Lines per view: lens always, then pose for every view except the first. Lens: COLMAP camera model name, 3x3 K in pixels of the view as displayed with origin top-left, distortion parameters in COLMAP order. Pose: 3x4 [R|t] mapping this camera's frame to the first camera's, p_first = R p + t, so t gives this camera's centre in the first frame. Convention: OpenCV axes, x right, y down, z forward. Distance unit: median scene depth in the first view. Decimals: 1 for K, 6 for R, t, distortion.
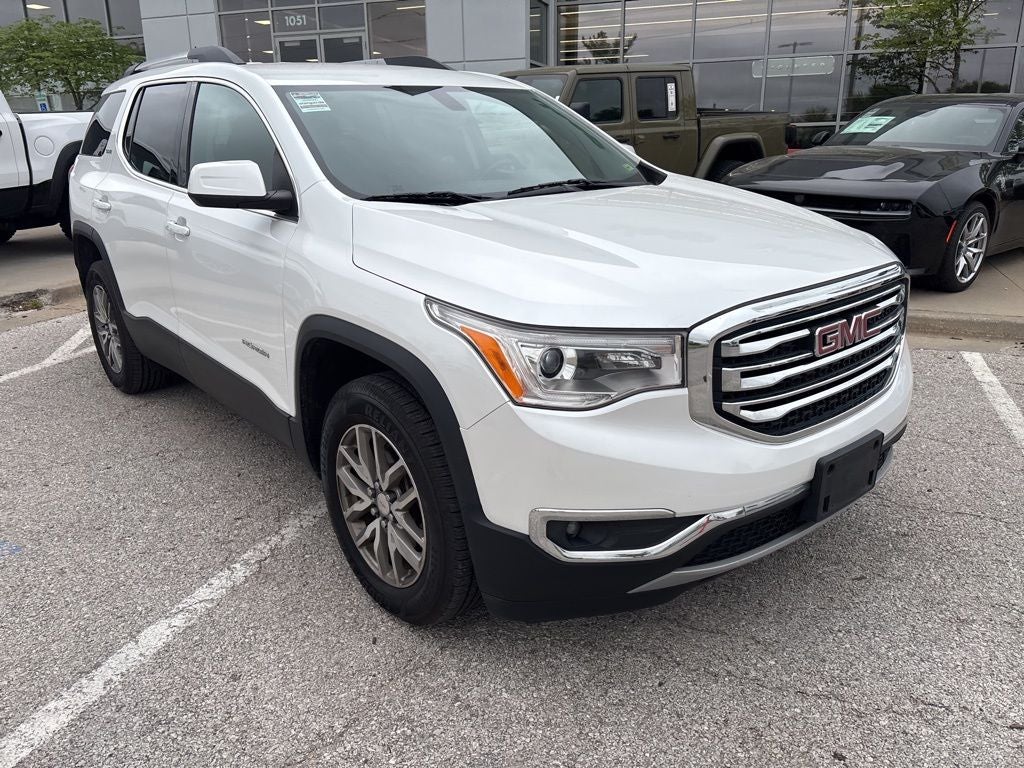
lens RADIAL K [[775.9, 0, 508.9], [0, 775.9, 388.3], [0, 0, 1]] dist [0.050063, -0.060379]
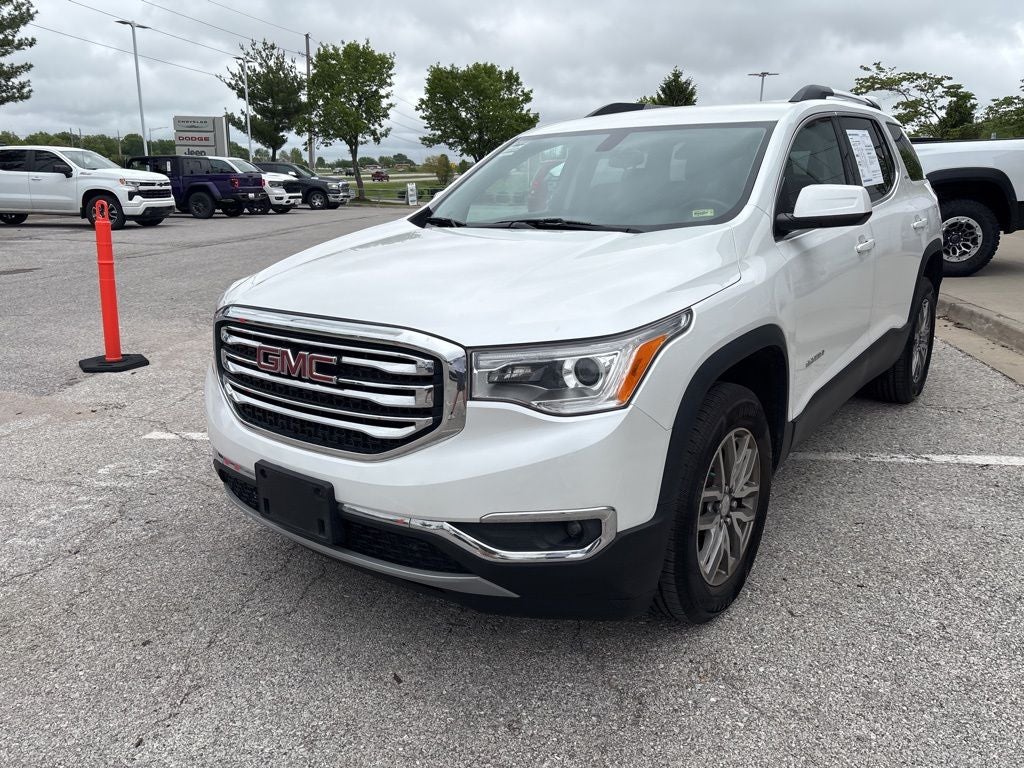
lens RADIAL K [[775.9, 0, 508.7], [0, 775.9, 371.0], [0, 0, 1]] dist [0.050063, -0.060379]
pose [[0.206401, 0.252160, -0.945417, 1.319254], [-0.295952, 0.937054, 0.185318, -0.304130], [0.932636, 0.241549, 0.268036, 0.865245]]
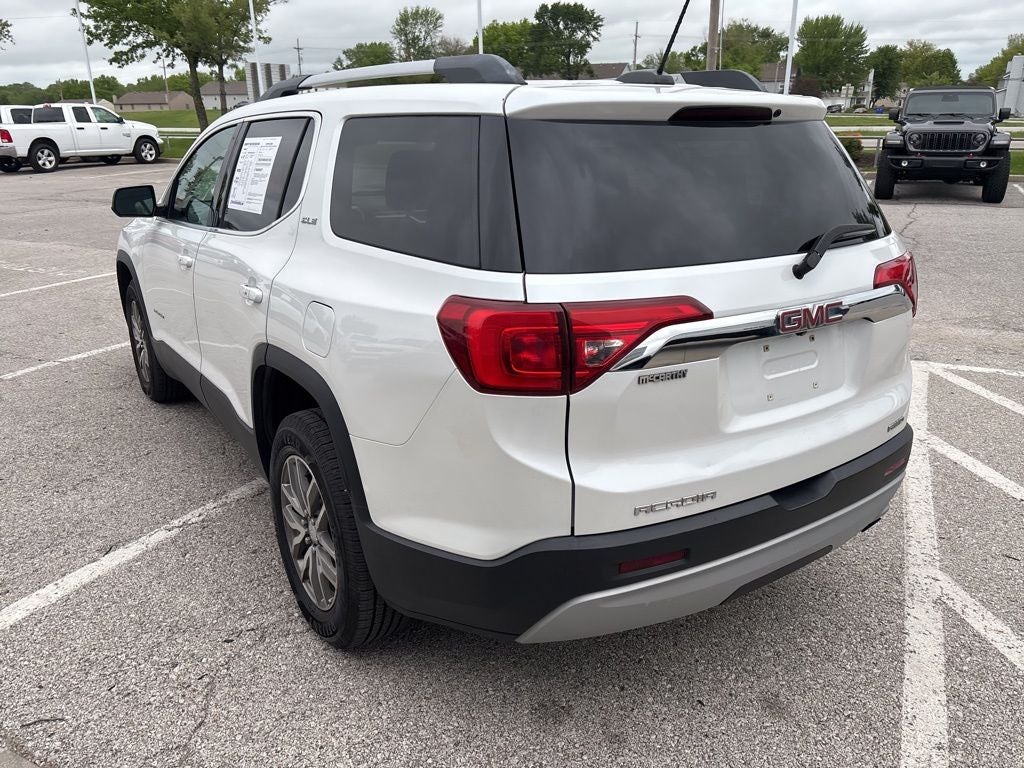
lens RADIAL K [[775.9, 0, 508.7], [0, 775.9, 386.4], [0, 0, 1]] dist [0.050063, -0.060379]
pose [[-0.993068, -0.018595, 0.116058, -0.744146], [0.054589, 0.801484, 0.595520, -1.088760], [-0.104092, 0.597728, -0.794913, 3.043776]]
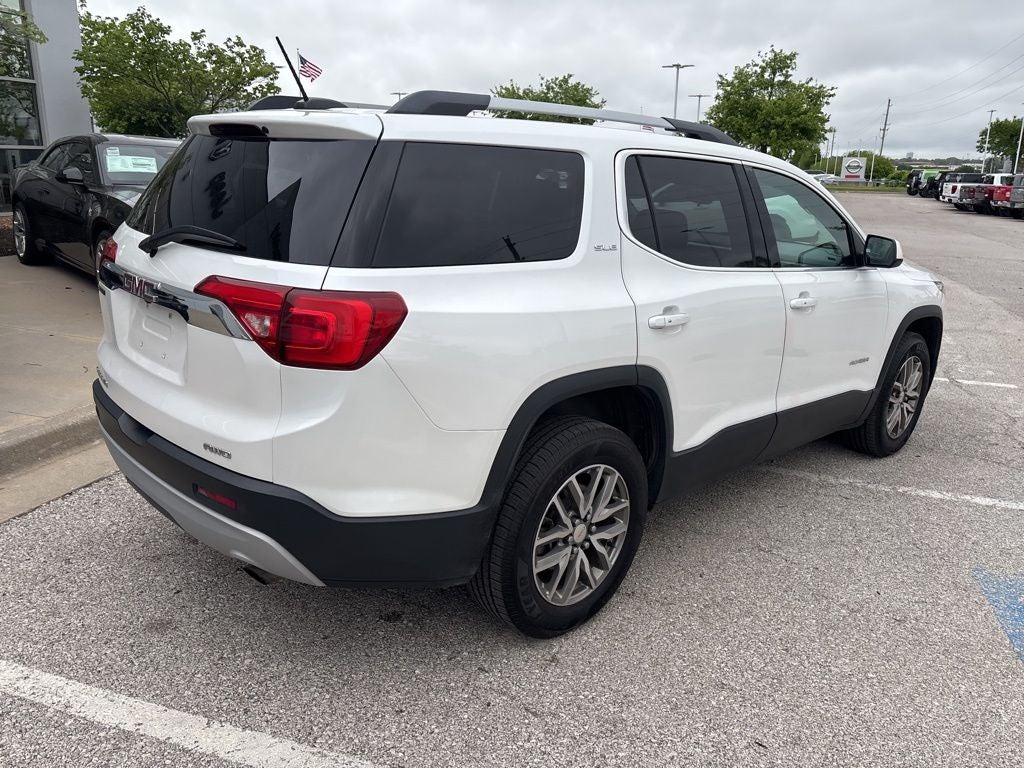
lens RADIAL K [[775.9, 0, 508.2], [0, 775.9, 378.3], [0, 0, 1]] dist [0.050063, -0.060379]
pose [[-0.058914, -0.252843, 0.965712, -1.982067], [0.271244, 0.926942, 0.259240, -0.671634], [-0.960706, 0.277217, 0.013972, 1.892317]]
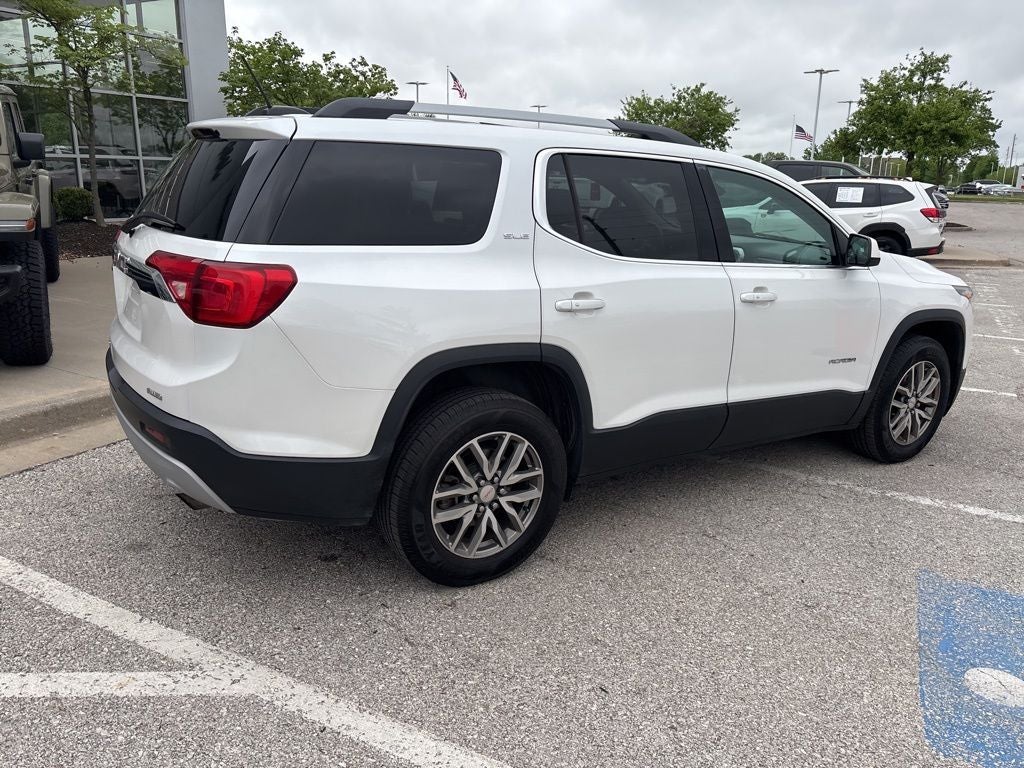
lens RADIAL K [[775.9, 0, 506.2], [0, 775.9, 371.4], [0, 0, 1]] dist [0.050063, -0.060379]
pose [[0.123496, -0.230257, 0.965262, -2.106895], [0.270472, 0.943691, 0.190507, -0.556324], [-0.954774, 0.237550, 0.178820, 1.572285]]
